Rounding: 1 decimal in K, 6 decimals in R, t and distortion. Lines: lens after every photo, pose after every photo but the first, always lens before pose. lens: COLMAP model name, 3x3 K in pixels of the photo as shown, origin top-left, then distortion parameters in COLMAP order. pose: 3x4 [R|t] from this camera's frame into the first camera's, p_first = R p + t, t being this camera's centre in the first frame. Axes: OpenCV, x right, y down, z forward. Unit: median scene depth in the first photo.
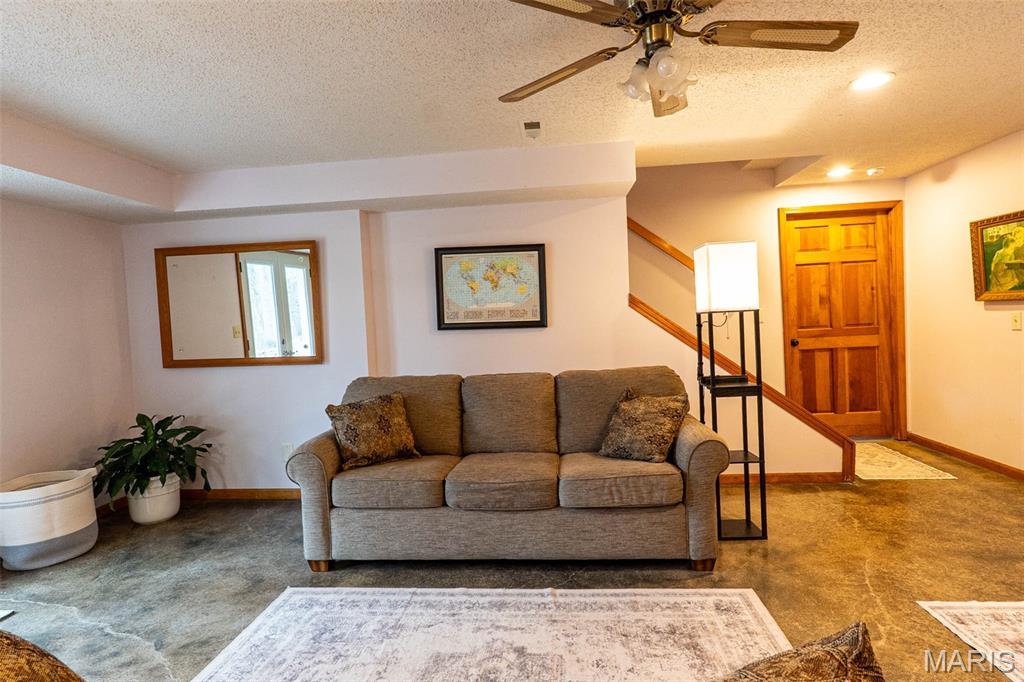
lens RADIAL K [[548.7, 0, 511.4], [0, 548.7, 343.8], [0, 0, 1]] dist [-0.004903, -0.000409]
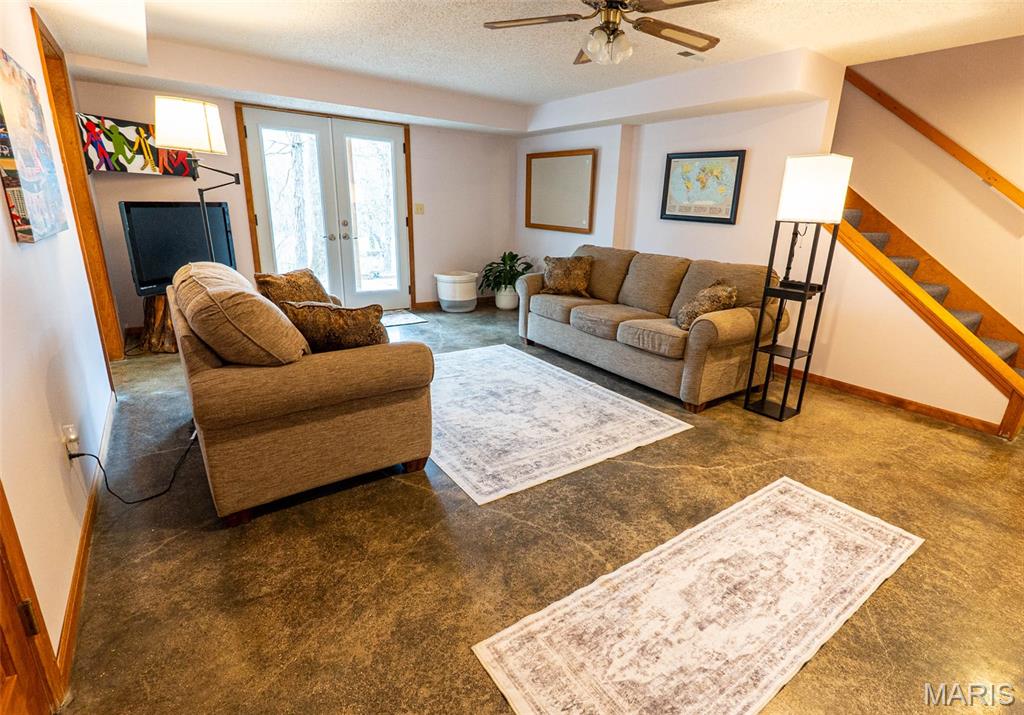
lens RADIAL K [[492.9, 0, 539.7], [0, 492.9, 355.2], [0, 0, 1]] dist [-0.004107, -0.000581]
pose [[0.667640, 0.280366, -0.689676, 0.865064], [-0.098640, 0.951525, 0.291324, -0.043696], [0.737921, -0.126470, 0.662931, -0.083310]]
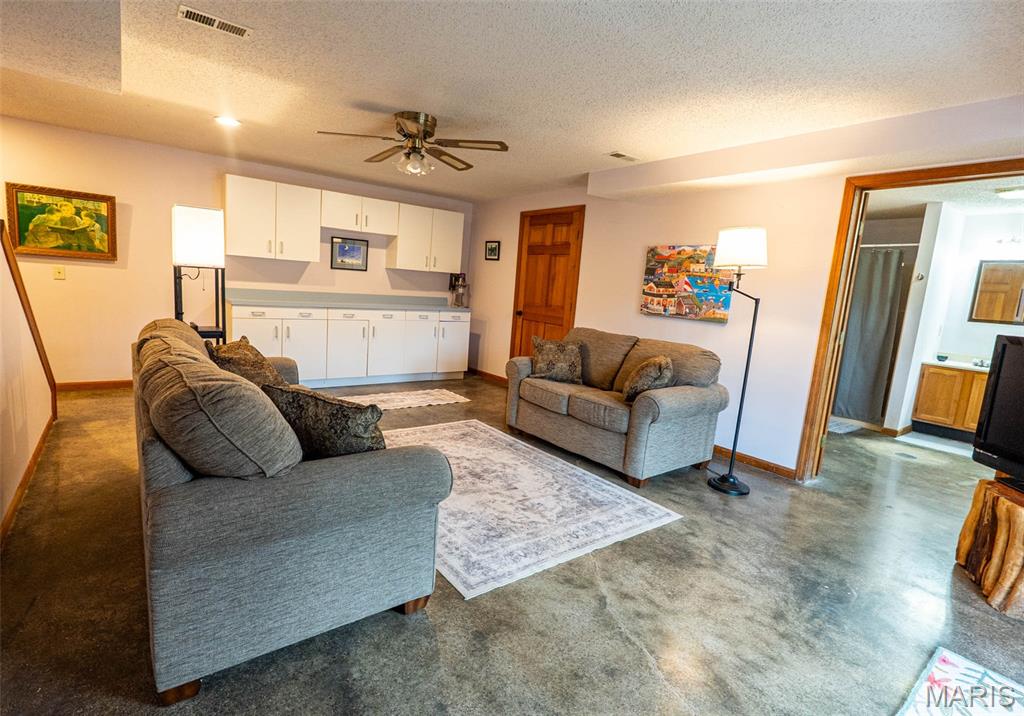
lens RADIAL K [[492.9, 0, 491.3], [0, 492.9, 355.6], [0, 0, 1]] dist [-0.004107, -0.000581]
pose [[-0.666732, -0.111556, 0.736901, -0.898124], [-0.010903, 0.990089, 0.140020, -0.027521], [-0.745217, 0.085321, -0.661340, 1.367096]]
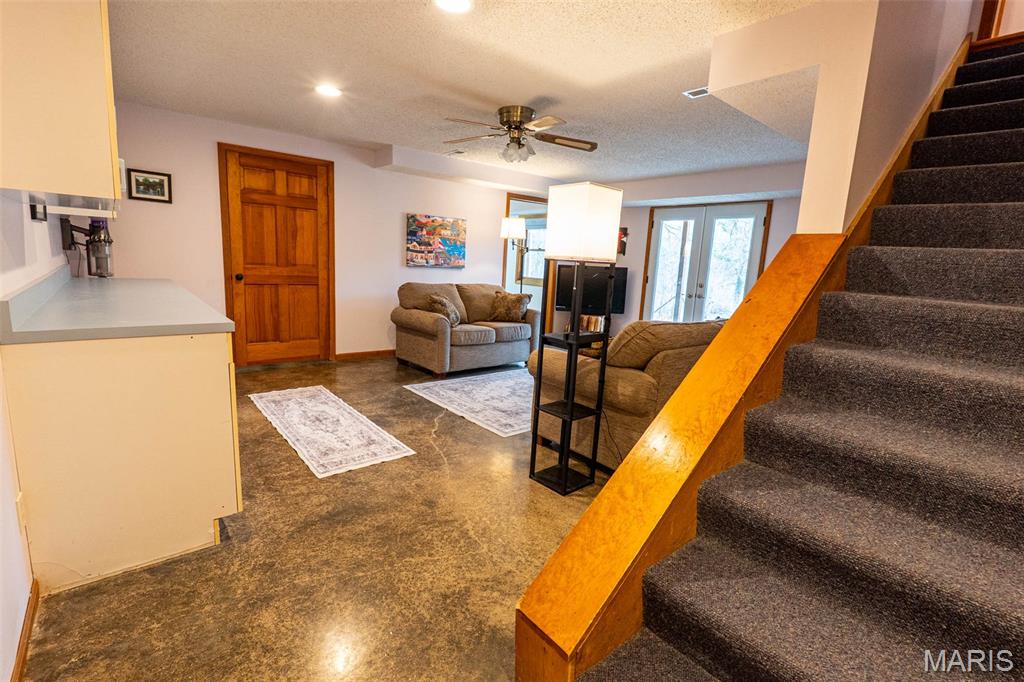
lens RADIAL K [[469.1, 0, 510.1], [0, 469.1, 341.0], [0, 0, 1]] dist [-0.006703, 0.001110]
pose [[-0.705331, 0.129456, -0.696957, 1.161551], [-0.048298, 0.972122, 0.229446, -0.113802], [0.707231, 0.195497, -0.679416, 1.636753]]
